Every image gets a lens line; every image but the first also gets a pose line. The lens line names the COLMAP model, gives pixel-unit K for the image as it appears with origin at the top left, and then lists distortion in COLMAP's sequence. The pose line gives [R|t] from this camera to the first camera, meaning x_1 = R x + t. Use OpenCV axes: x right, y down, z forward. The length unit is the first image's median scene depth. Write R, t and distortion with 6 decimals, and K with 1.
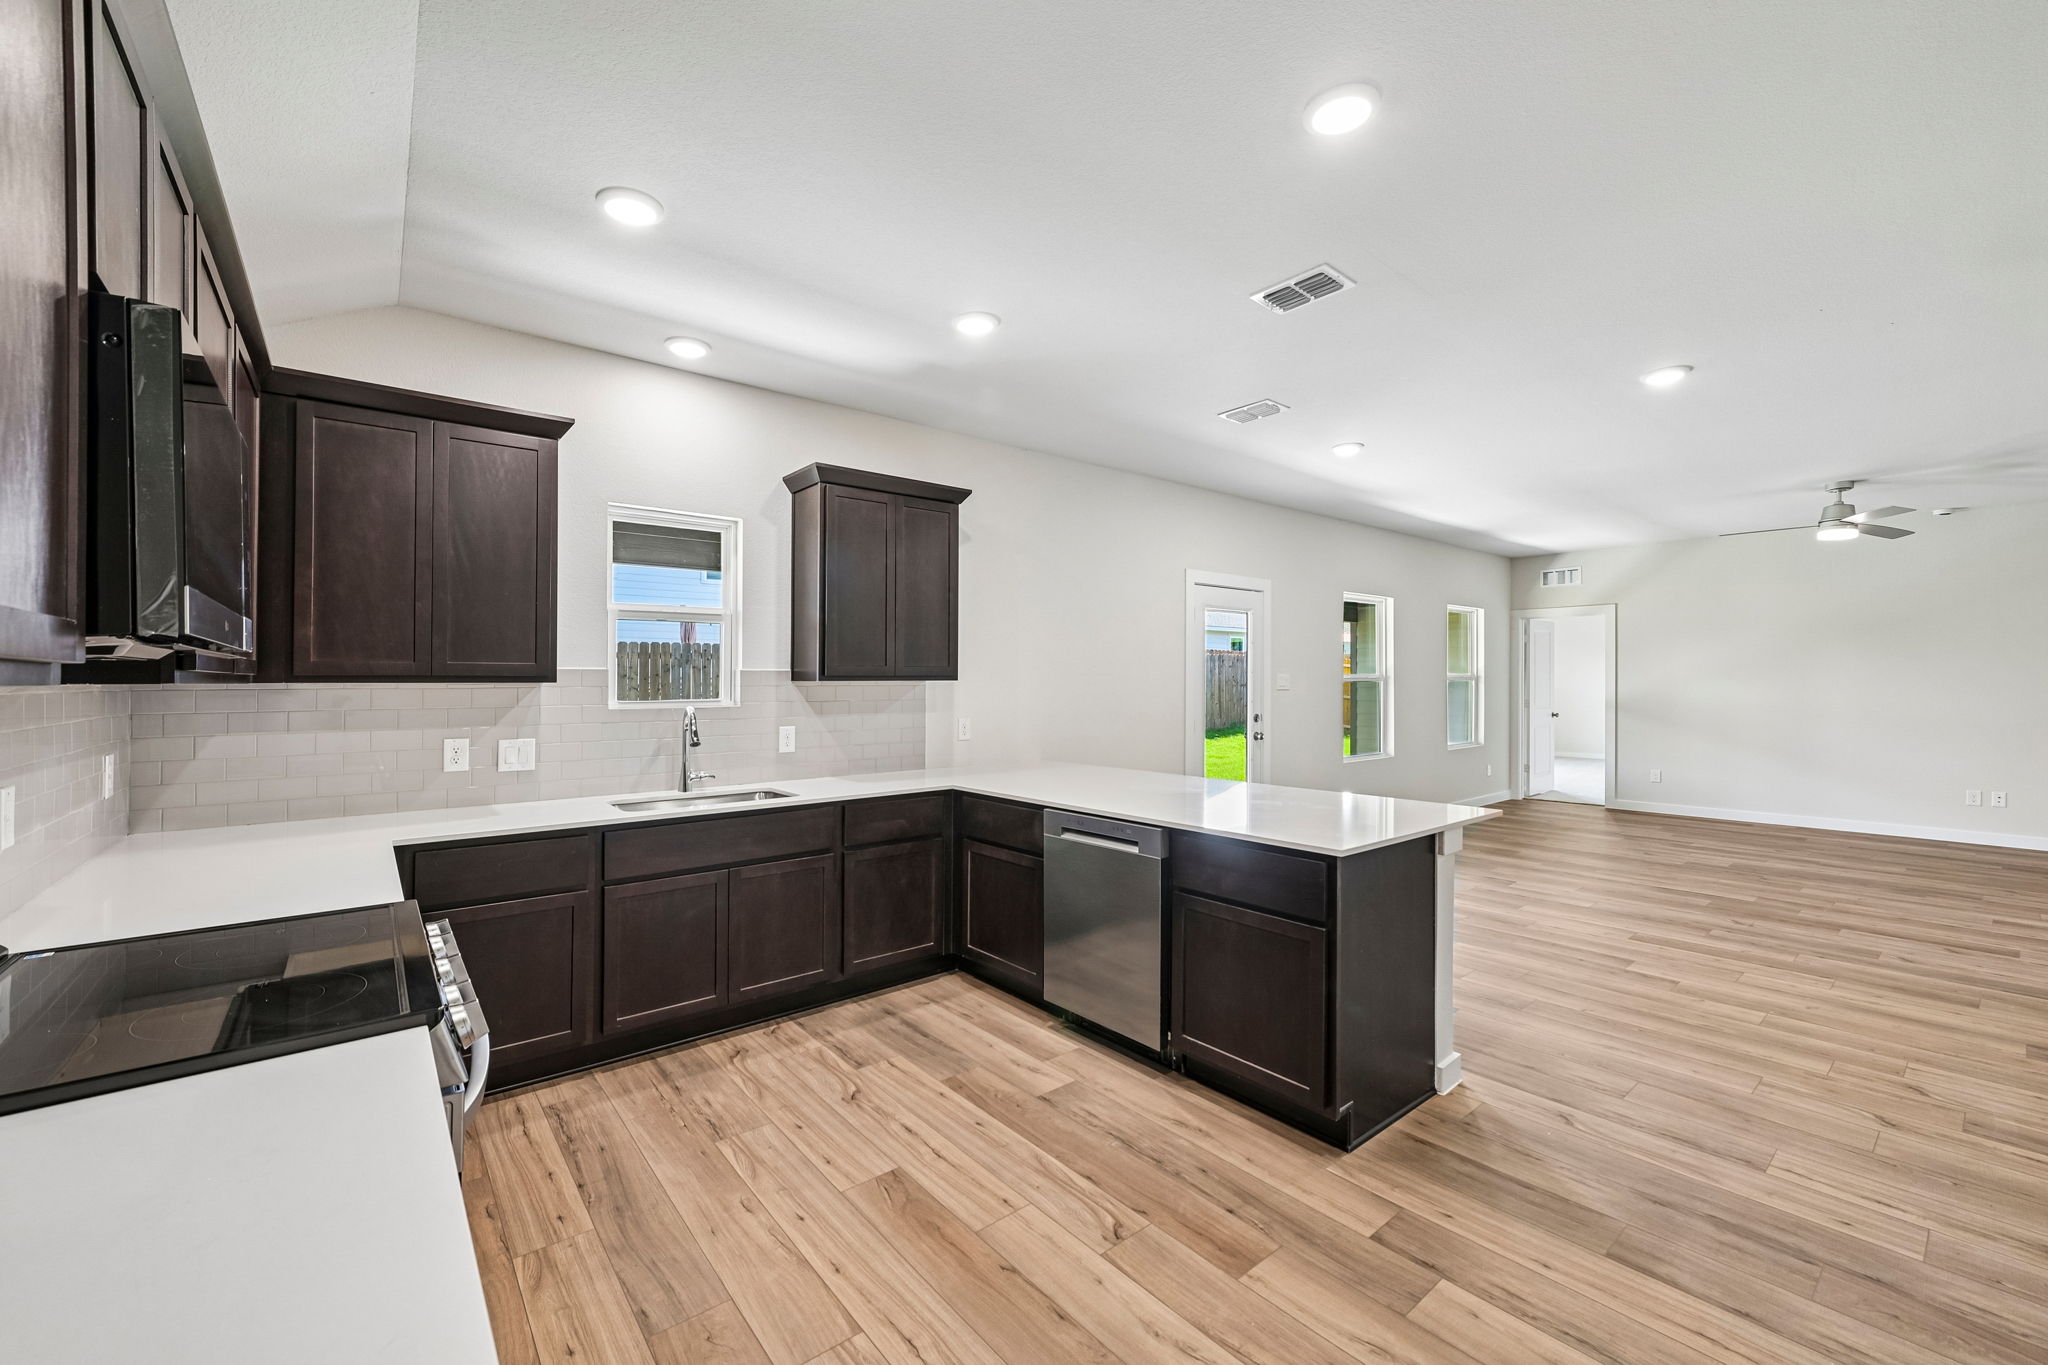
lens RADIAL K [[830.9, 0, 1026.5], [0, 830.9, 676.8], [0, 0, 1]] dist [-0.001708, -0.000580]
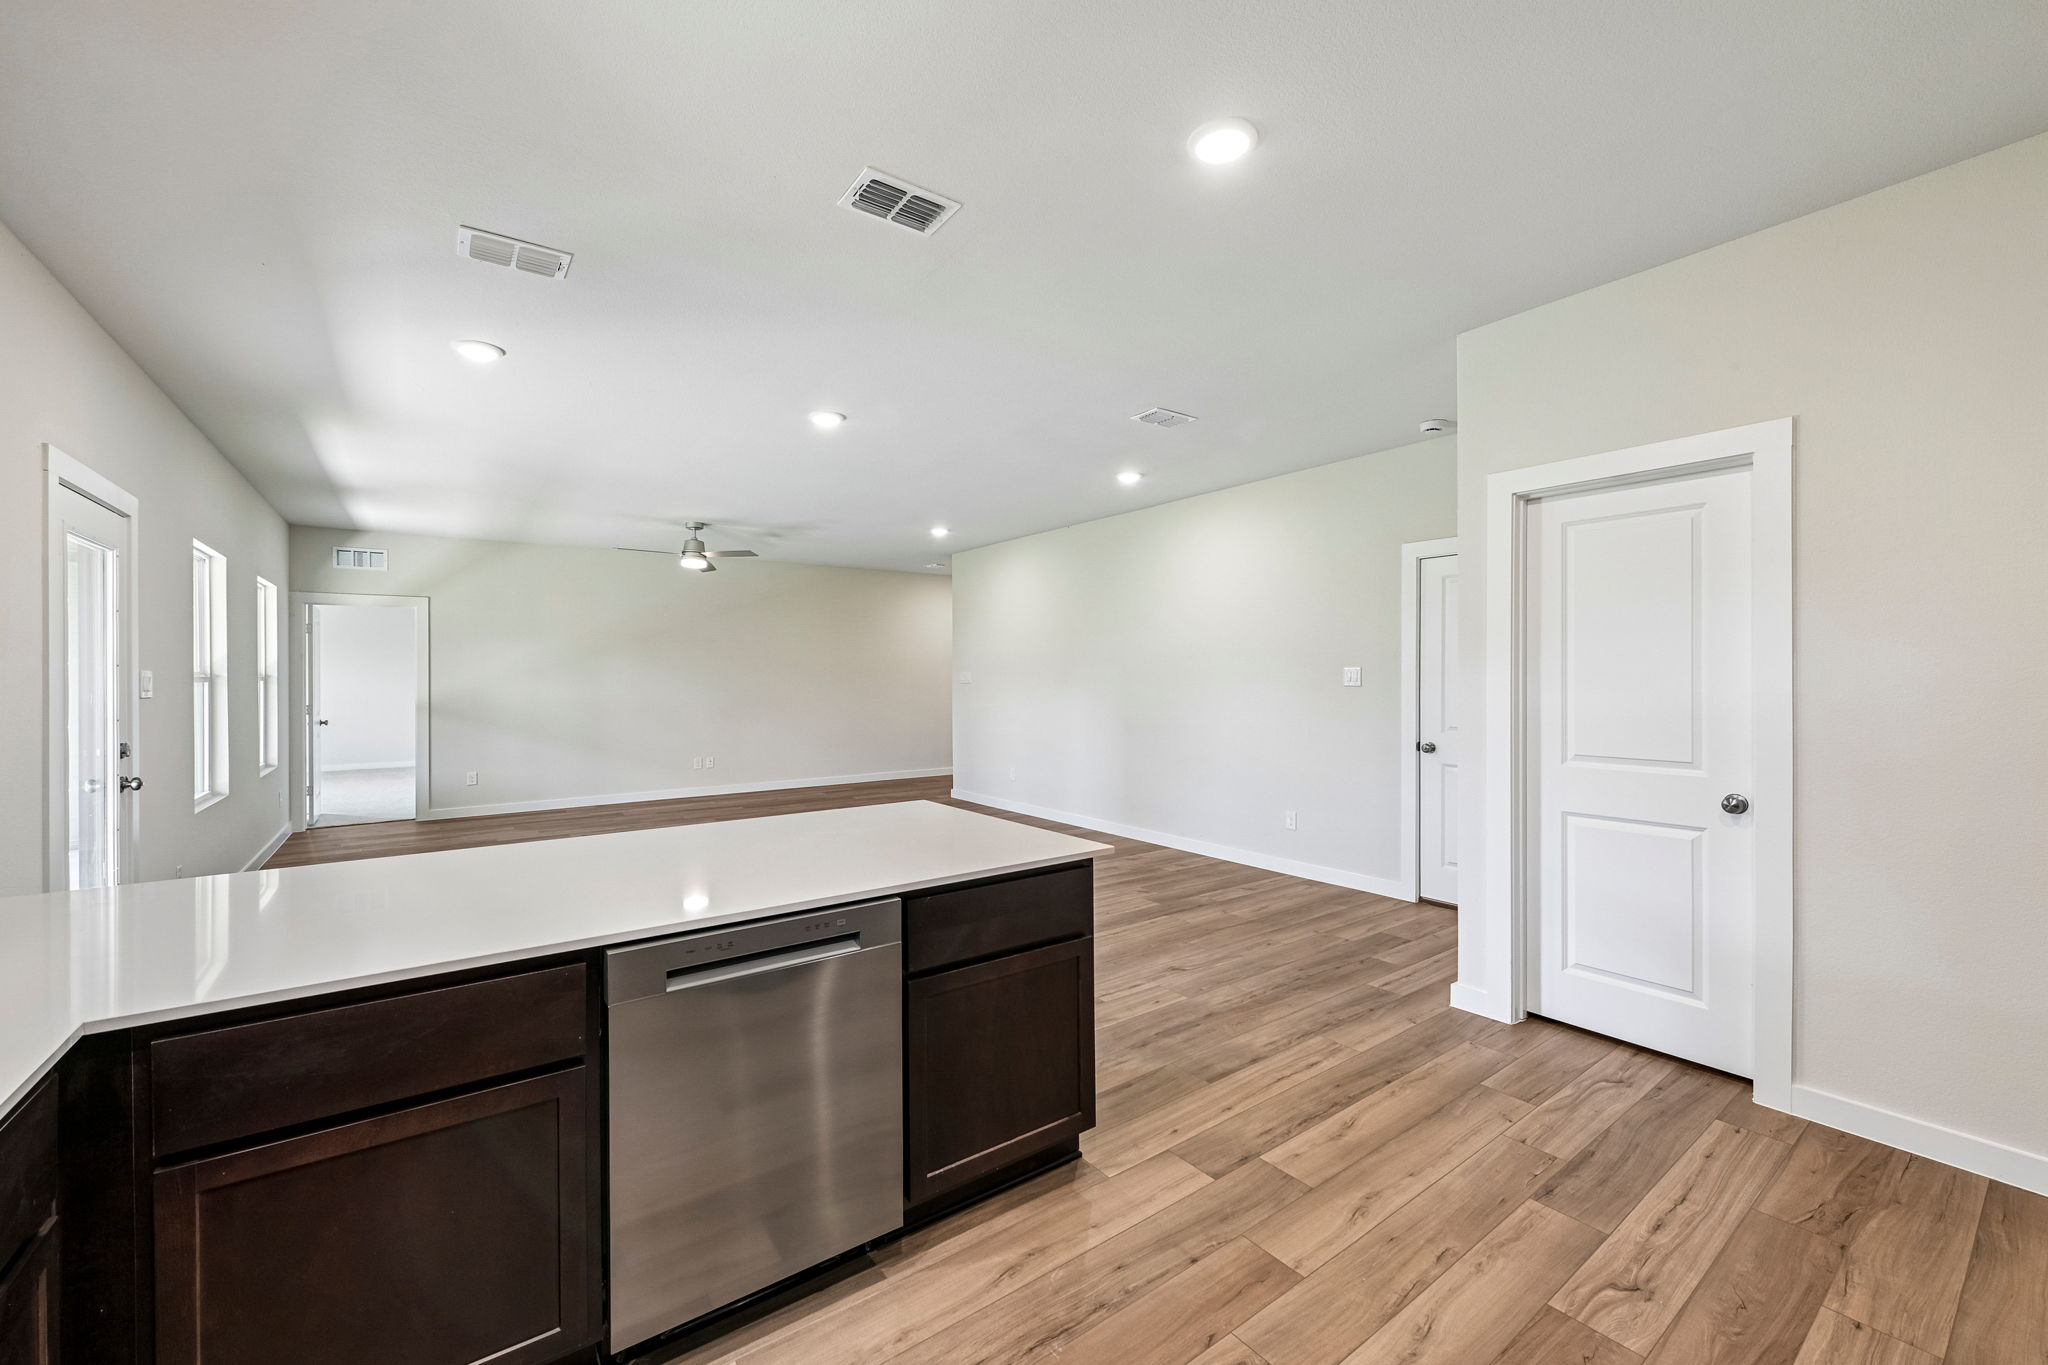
lens RADIAL K [[816.7, 0, 1039.4], [0, 816.7, 685.8], [0, 0, 1]] dist [-0.007135, 0.000424]
pose [[0.046794, -0.007220, 0.998878, -0.429881], [-0.002718, 0.999969, 0.007356, 0.005619], [-0.998901, -0.003059, 0.046773, 0.750000]]
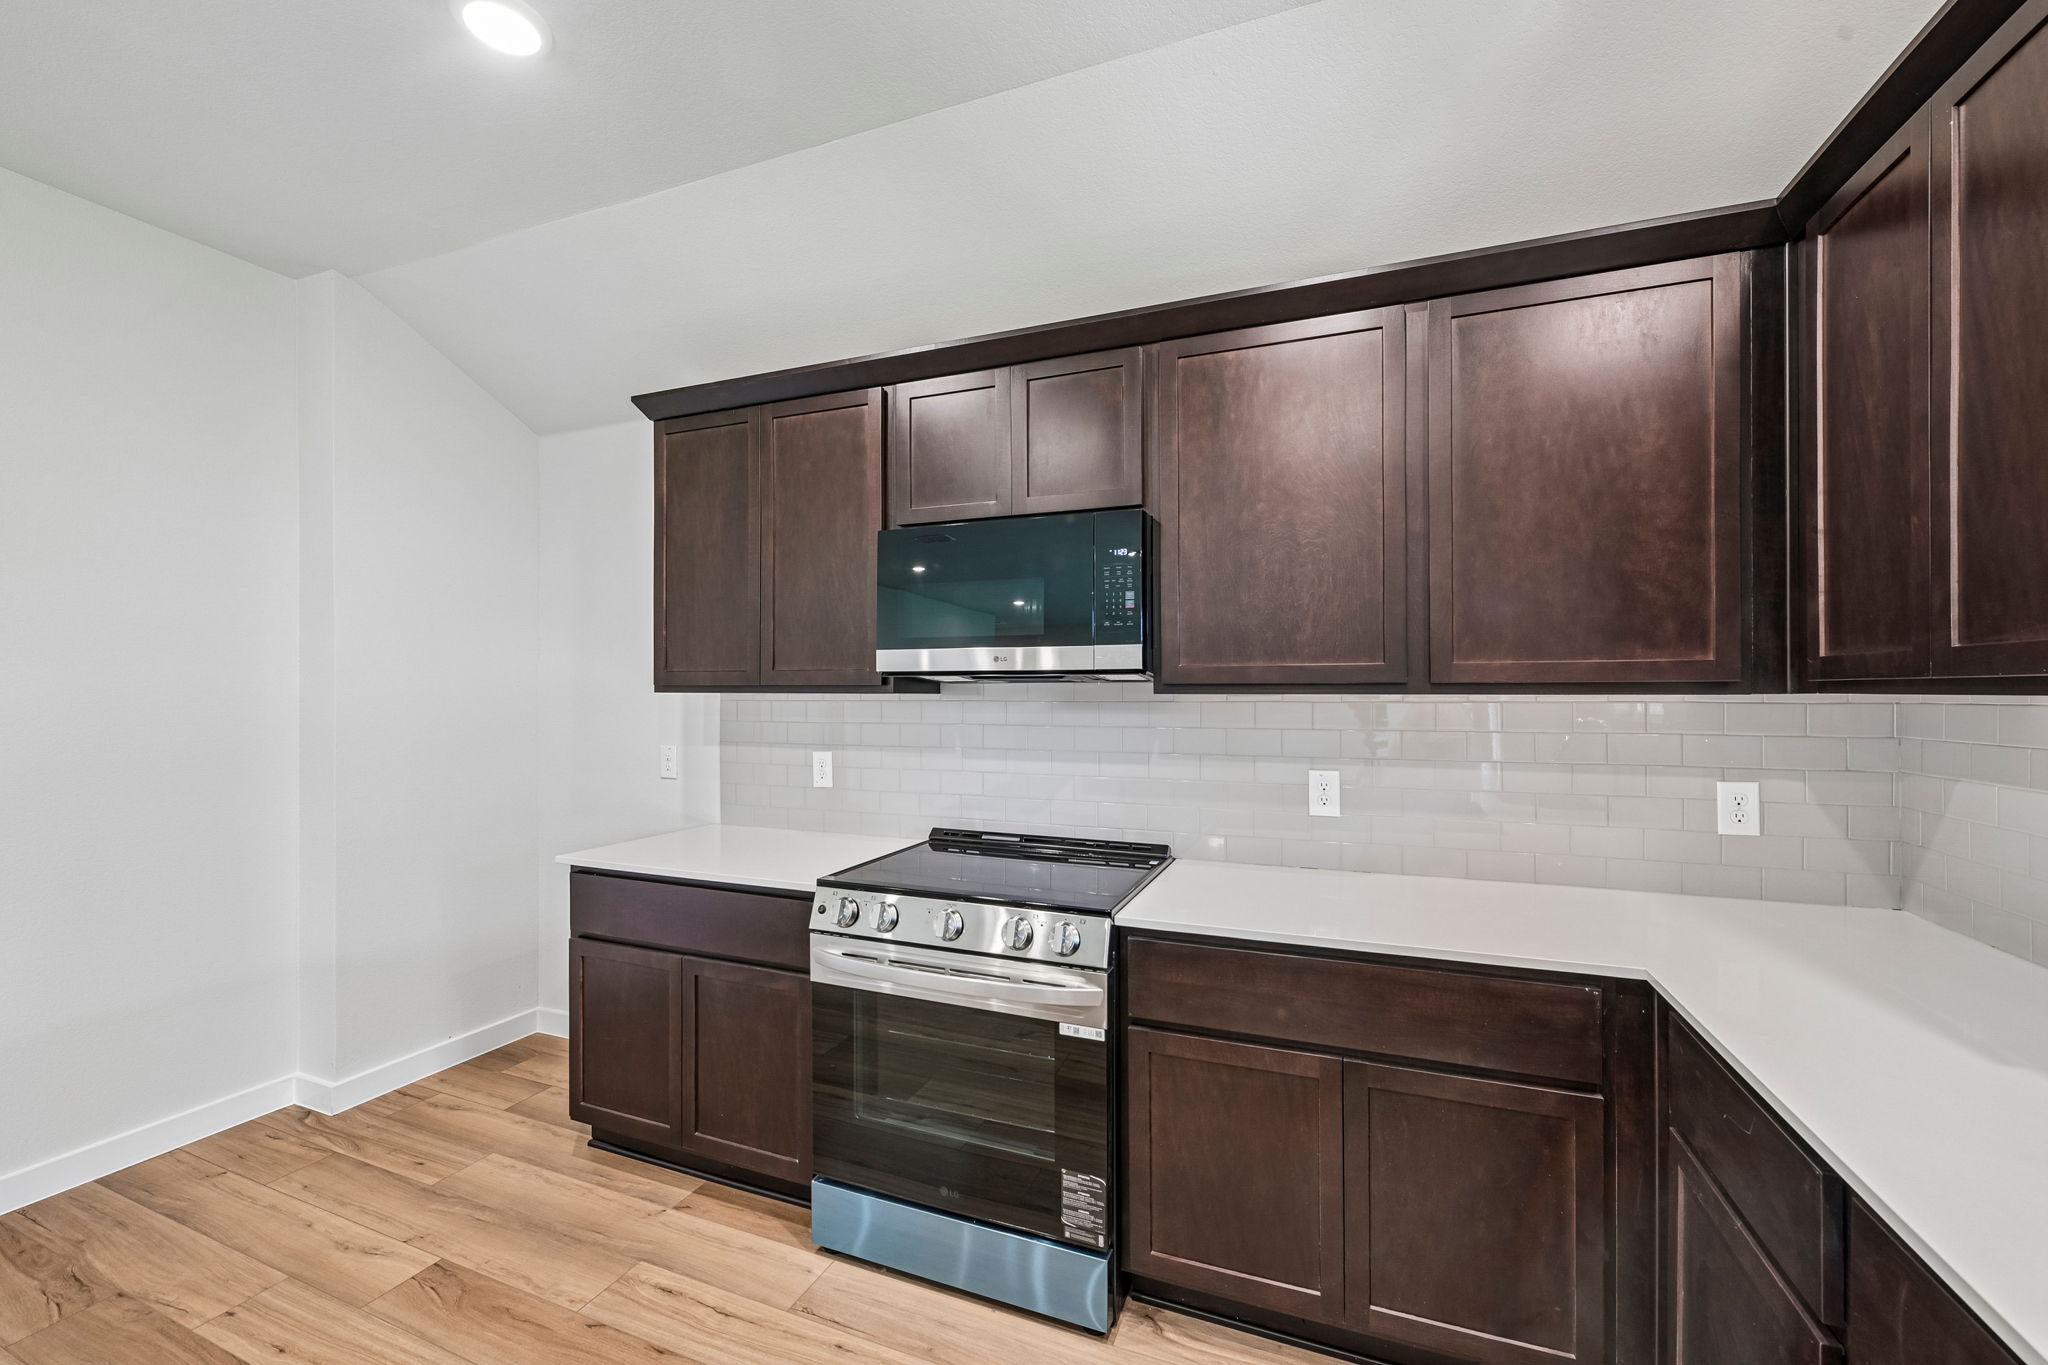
lens RADIAL K [[830.9, 0, 1025.6], [0, 830.9, 672.7], [0, 0, 1]] dist [-0.001708, -0.000580]
pose [[-0.883346, -0.004388, -0.468702, -0.096133], [0.006351, 0.999752, -0.021330, 0.000181], [0.468679, -0.021818, -0.883099, 1.009499]]
